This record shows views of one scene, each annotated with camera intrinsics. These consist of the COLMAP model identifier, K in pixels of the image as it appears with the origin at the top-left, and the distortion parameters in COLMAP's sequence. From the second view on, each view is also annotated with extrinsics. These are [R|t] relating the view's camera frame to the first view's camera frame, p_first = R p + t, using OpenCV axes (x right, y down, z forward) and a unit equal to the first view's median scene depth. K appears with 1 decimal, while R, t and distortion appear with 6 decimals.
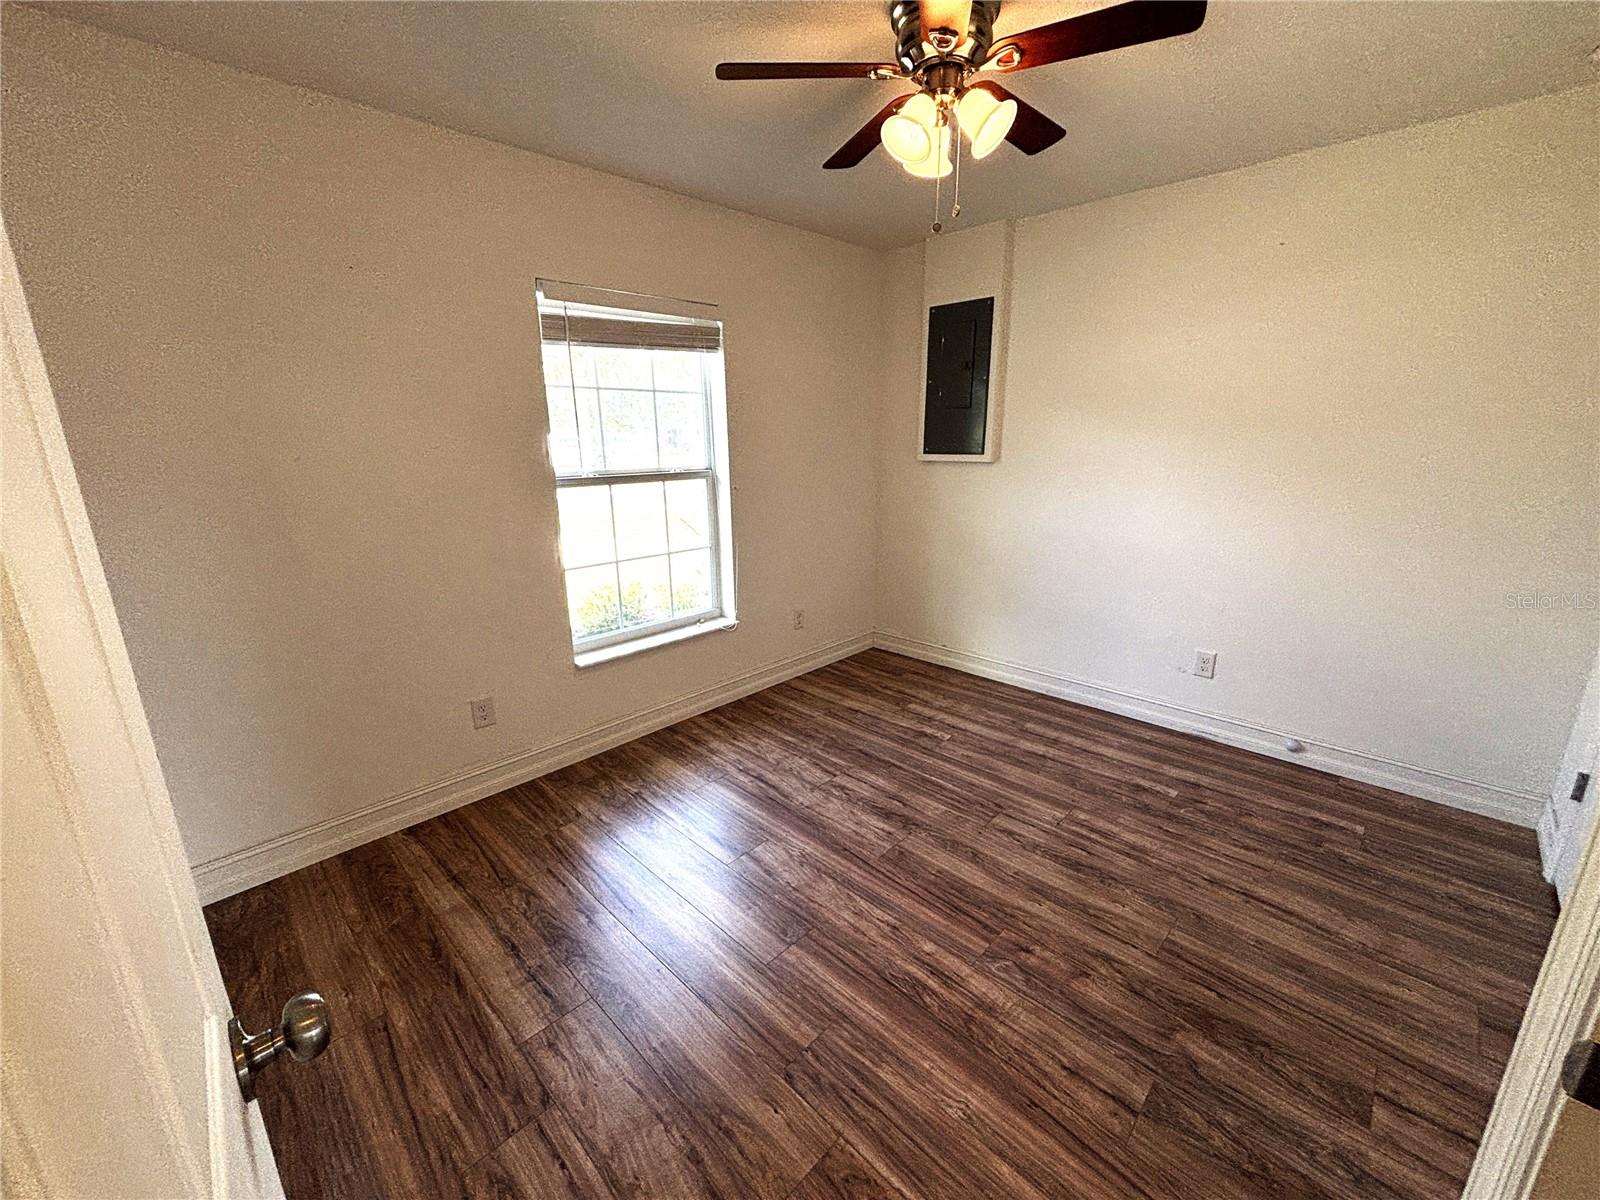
lens RADIAL K [[648.1, 0, 809.2], [0, 648.1, 599.2], [0, 0, 1]] dist [0.007723, 0.001160]
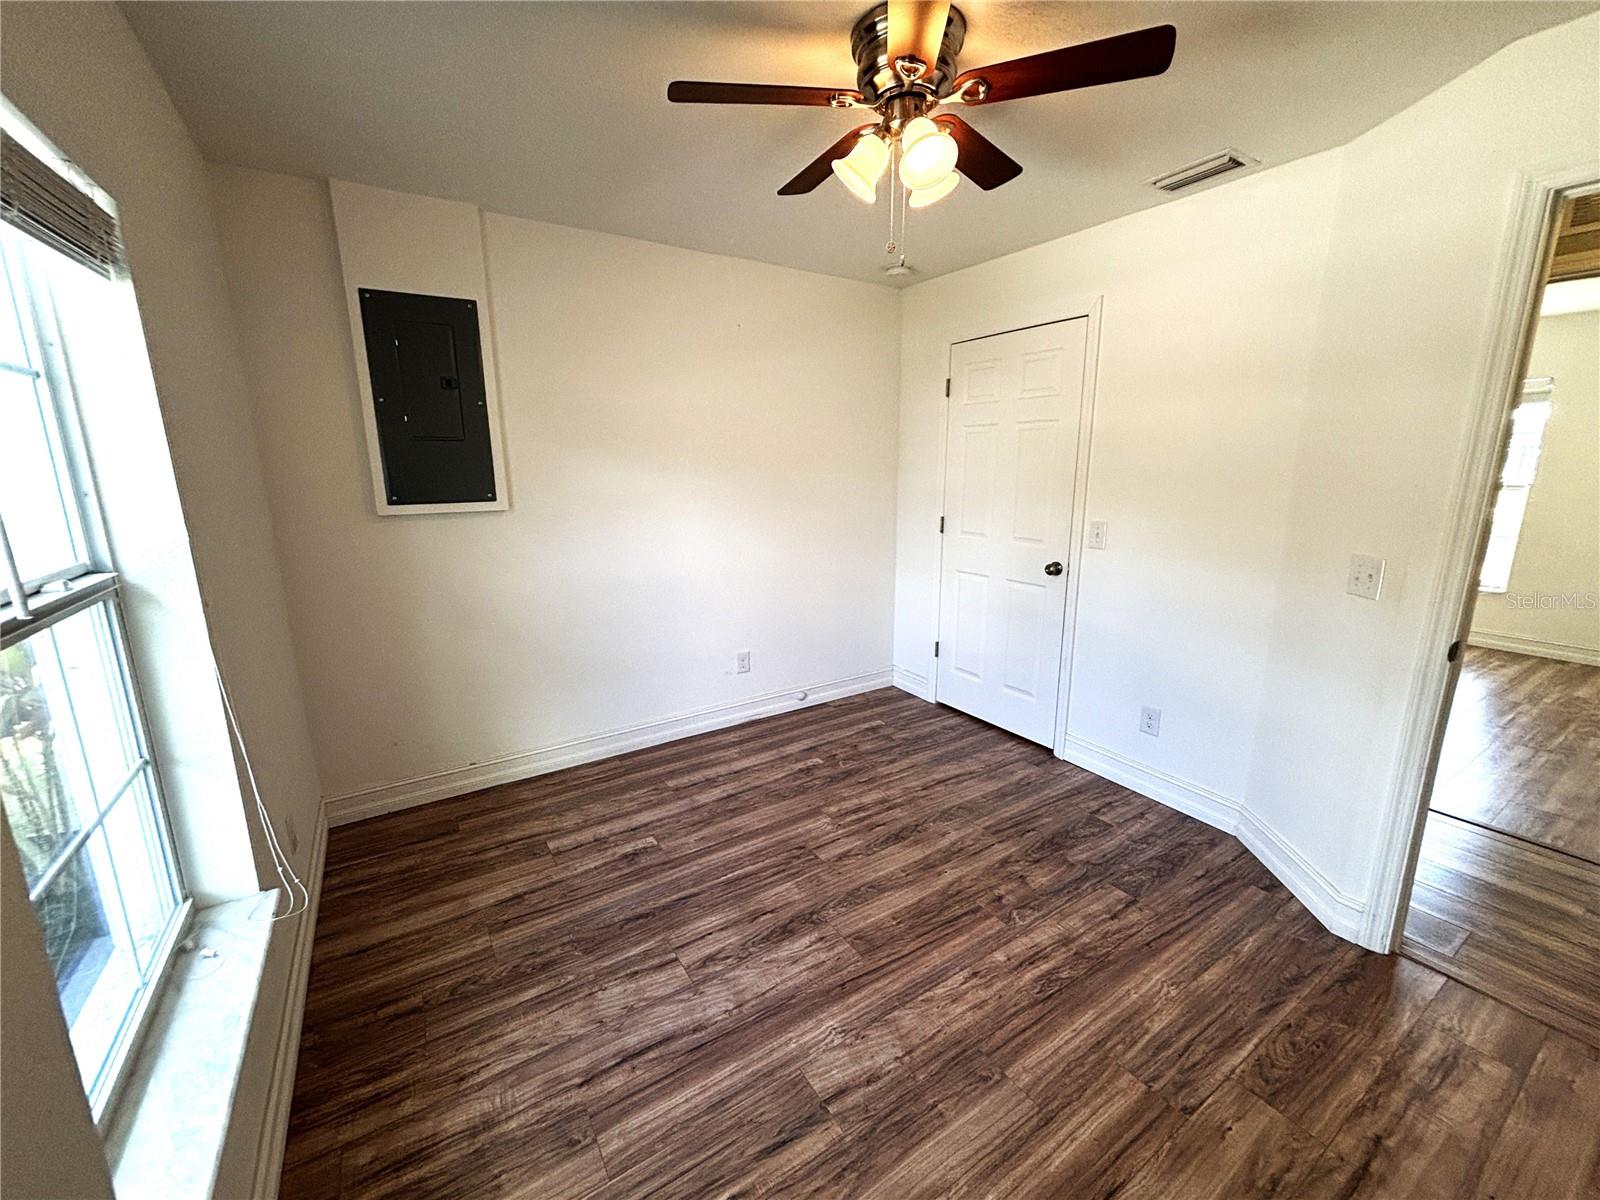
lens RADIAL K [[648.1, 0, 799.5], [0, 648.1, 598.3], [0, 0, 1]] dist [0.007723, 0.001160]
pose [[0.226075, -0.199918, 0.953375, -0.540483], [0.249556, 0.957937, 0.141697, -0.173668], [-0.941601, 0.205886, 0.266456, 0.631794]]
